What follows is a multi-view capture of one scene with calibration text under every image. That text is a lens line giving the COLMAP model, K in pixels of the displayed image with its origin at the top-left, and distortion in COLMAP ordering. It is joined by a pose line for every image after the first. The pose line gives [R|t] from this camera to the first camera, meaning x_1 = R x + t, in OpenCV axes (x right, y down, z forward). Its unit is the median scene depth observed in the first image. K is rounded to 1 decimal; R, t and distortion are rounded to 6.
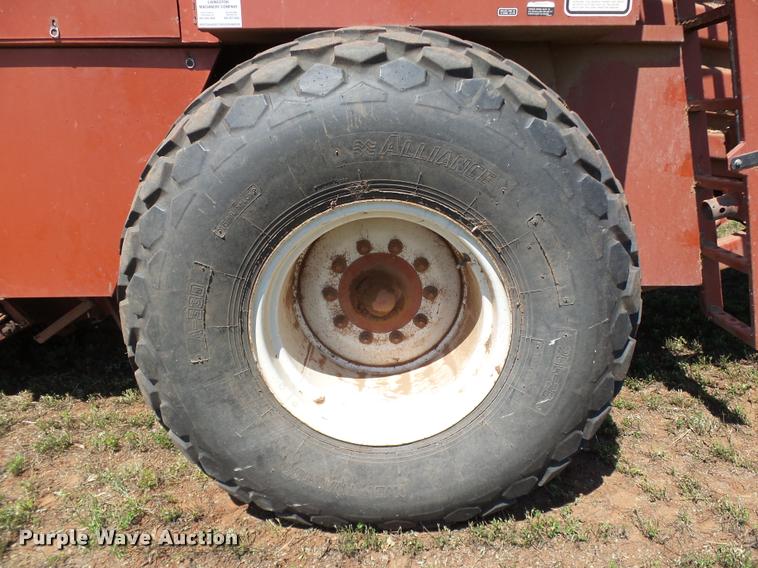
lens RADIAL K [[518.6, 0, 381.1], [0, 518.6, 286.7], [0, 0, 1]] dist [-0.010136, -0.001342]
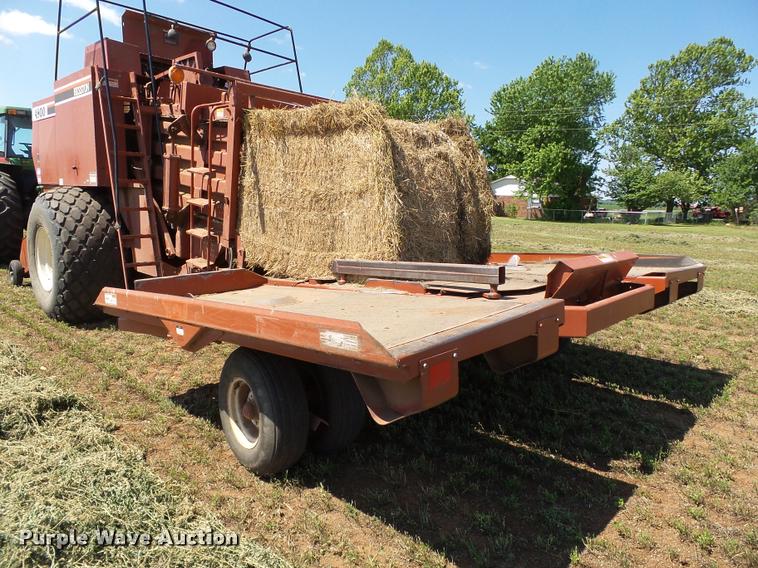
lens RADIAL K [[518.6, 0, 381.1], [0, 518.6, 286.7], [0, 0, 1]] dist [-0.010136, -0.001342]
pose [[0.720308, 0.150177, -0.677203, 4.504387], [-0.240595, 0.969766, -0.040853, -0.168367], [0.650593, 0.192358, 0.734661, -0.204017]]
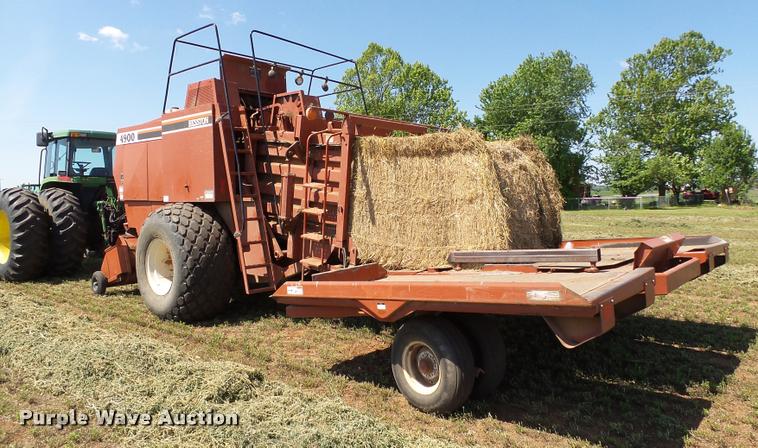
lens RADIAL K [[541.0, 0, 396.2], [0, 541.0, 218.2], [0, 0, 1]] dist [-0.015590, -0.001842]
pose [[0.756892, 0.029323, -0.652882, 4.540789], [-0.185768, 0.967438, -0.171911, 0.095732], [0.626582, 0.251402, 0.737694, -1.274383]]
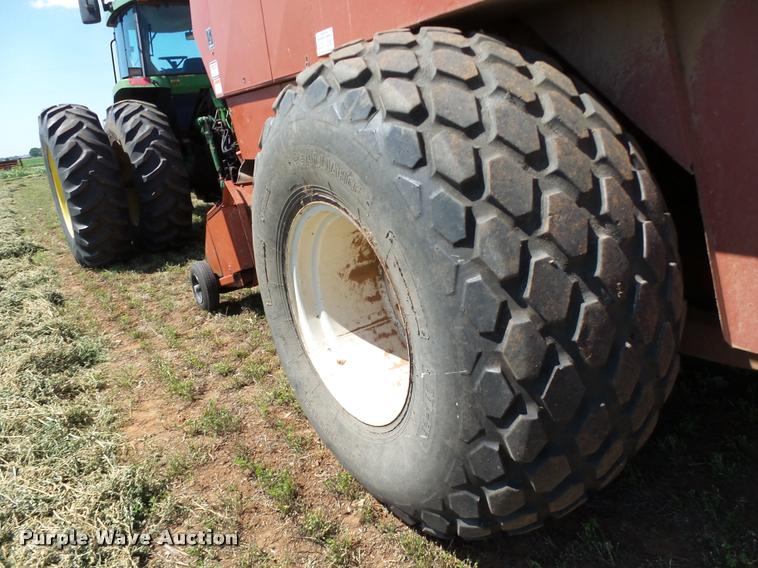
lens RADIAL K [[518.6, 0, 381.1], [0, 518.6, 286.7], [0, 0, 1]] dist [-0.010136, -0.001342]
pose [[0.563759, 0.205627, -0.799933, 0.918087], [-0.136704, 0.978386, 0.155156, -0.161259], [0.814548, 0.021883, 0.579684, 0.398887]]
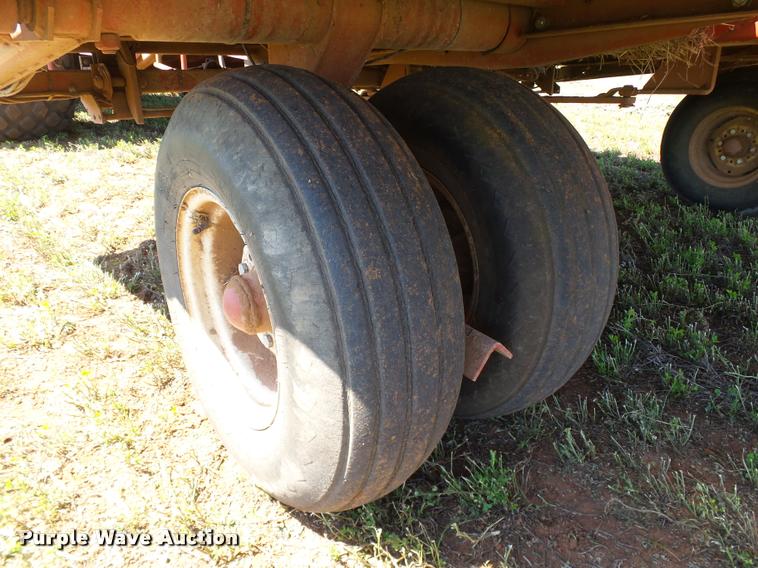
lens RADIAL K [[518.6, 0, 381.1], [0, 518.6, 286.7], [0, 0, 1]] dist [-0.010136, -0.001342]
pose [[0.684444, 0.335048, -0.647518, 3.385107], [-0.252019, 0.942126, 0.221098, 0.134140], [0.684122, 0.011857, 0.729271, 0.665499]]
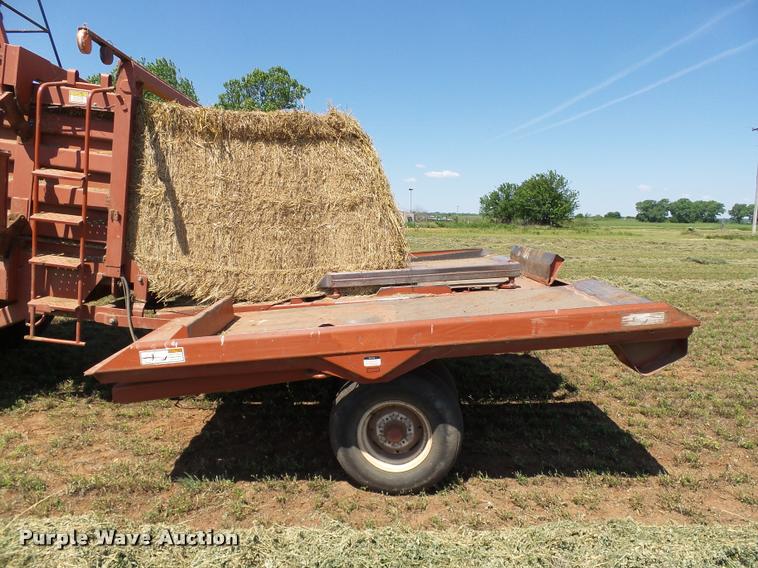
lens RADIAL K [[518.6, 0, 381.1], [0, 518.6, 286.7], [0, 0, 1]] dist [-0.010136, -0.001342]
pose [[0.999477, 0.025816, 0.019486, 2.808575], [-0.022376, 0.986899, -0.159781, 0.099652], [-0.023356, 0.159261, 0.986960, -0.933525]]
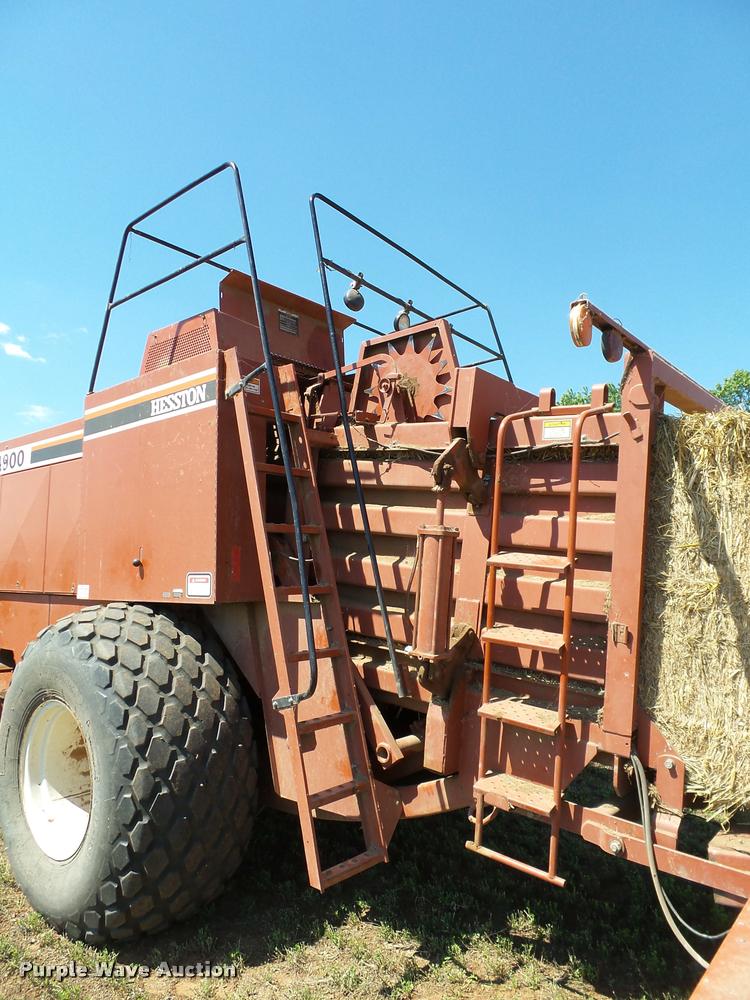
lens RADIAL K [[680.8, 0, 377.0], [0, 680.8, 496.7], [0, 0, 1]] dist [-0.019127, 0.000239]
pose [[0.763017, -0.070509, -0.642521, 2.247018], [-0.184273, 0.929054, -0.320783, -0.251280], [0.619555, 0.363162, 0.695892, -0.228967]]
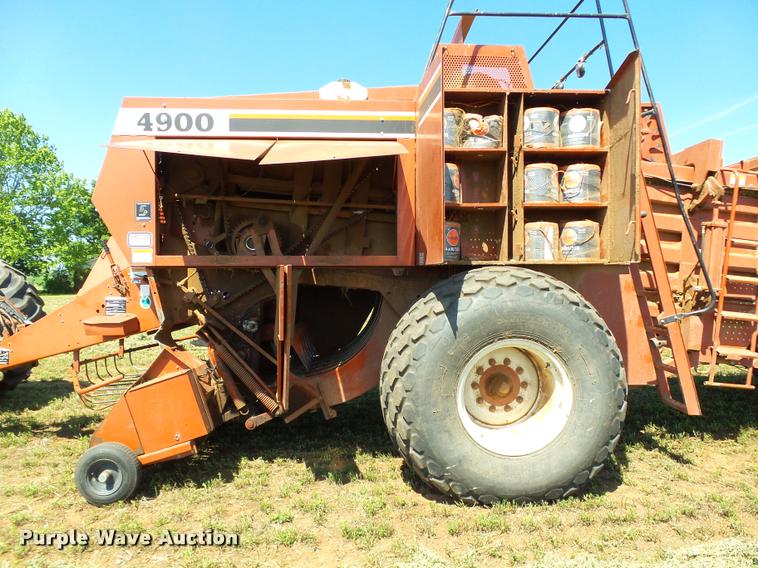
lens RADIAL K [[518.6, 0, 381.1], [0, 518.6, 286.7], [0, 0, 1]] dist [-0.010136, -0.001342]
pose [[0.998988, 0.001662, 0.044942, -0.649737], [0.010391, 0.963745, -0.266621, 0.206502], [-0.043756, 0.266819, 0.962753, -1.199264]]
